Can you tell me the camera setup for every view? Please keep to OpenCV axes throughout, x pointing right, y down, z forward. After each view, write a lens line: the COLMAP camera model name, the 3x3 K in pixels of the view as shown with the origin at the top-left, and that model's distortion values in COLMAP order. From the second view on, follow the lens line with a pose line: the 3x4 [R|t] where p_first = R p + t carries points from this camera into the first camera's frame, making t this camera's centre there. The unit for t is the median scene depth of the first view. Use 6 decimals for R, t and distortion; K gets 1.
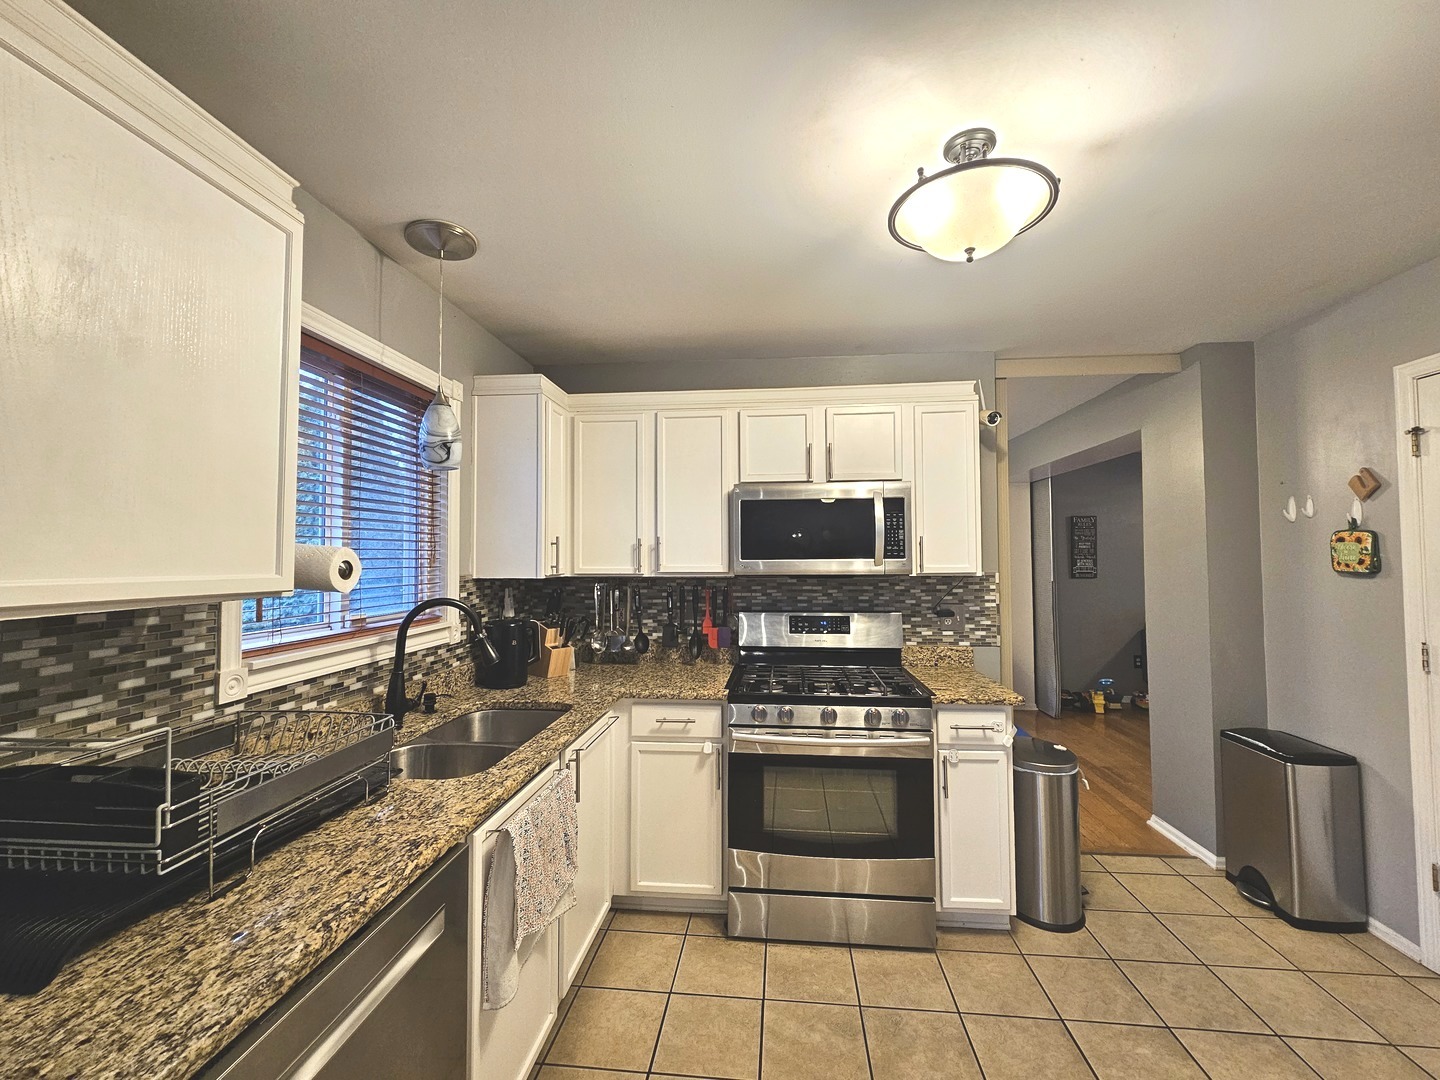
lens RADIAL K [[591.6, 0, 723.9], [0, 591.6, 539.8], [0, 0, 1]] dist [-0.001490, 0.000151]
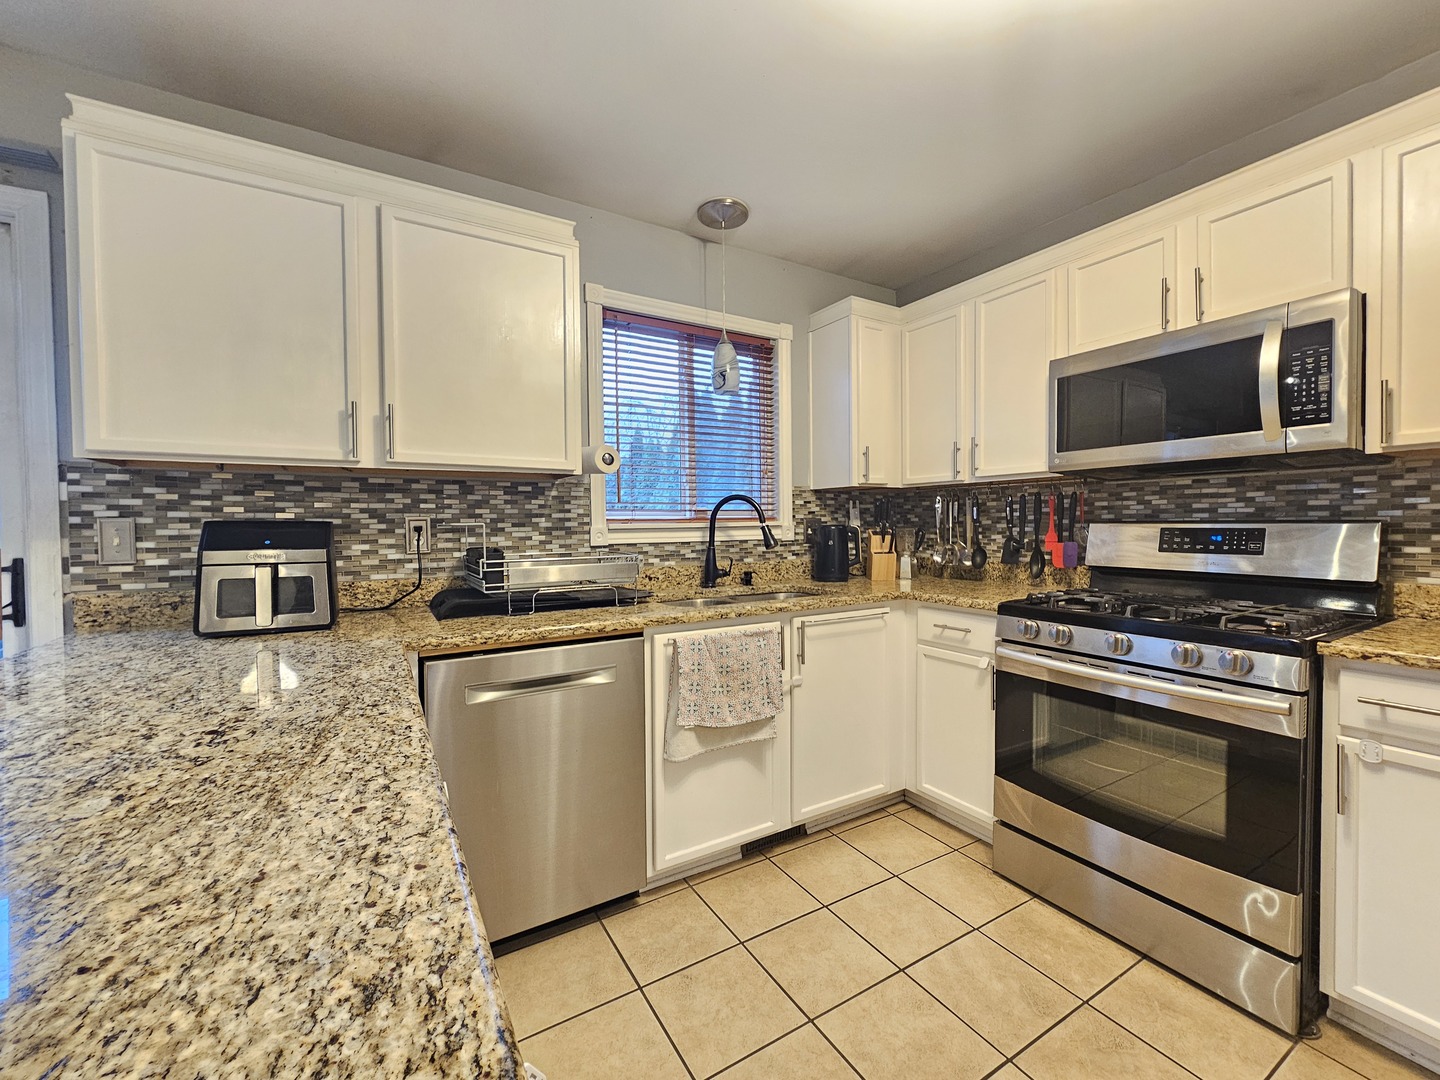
lens RADIAL K [[591.6, 0, 723.9], [0, 591.6, 539.8], [0, 0, 1]] dist [-0.001490, 0.000151]
pose [[0.595762, 0.020844, -0.802890, 0.451241], [0.031222, 0.998307, 0.049084, 0.108420], [0.802554, -0.054310, 0.594102, 0.158669]]
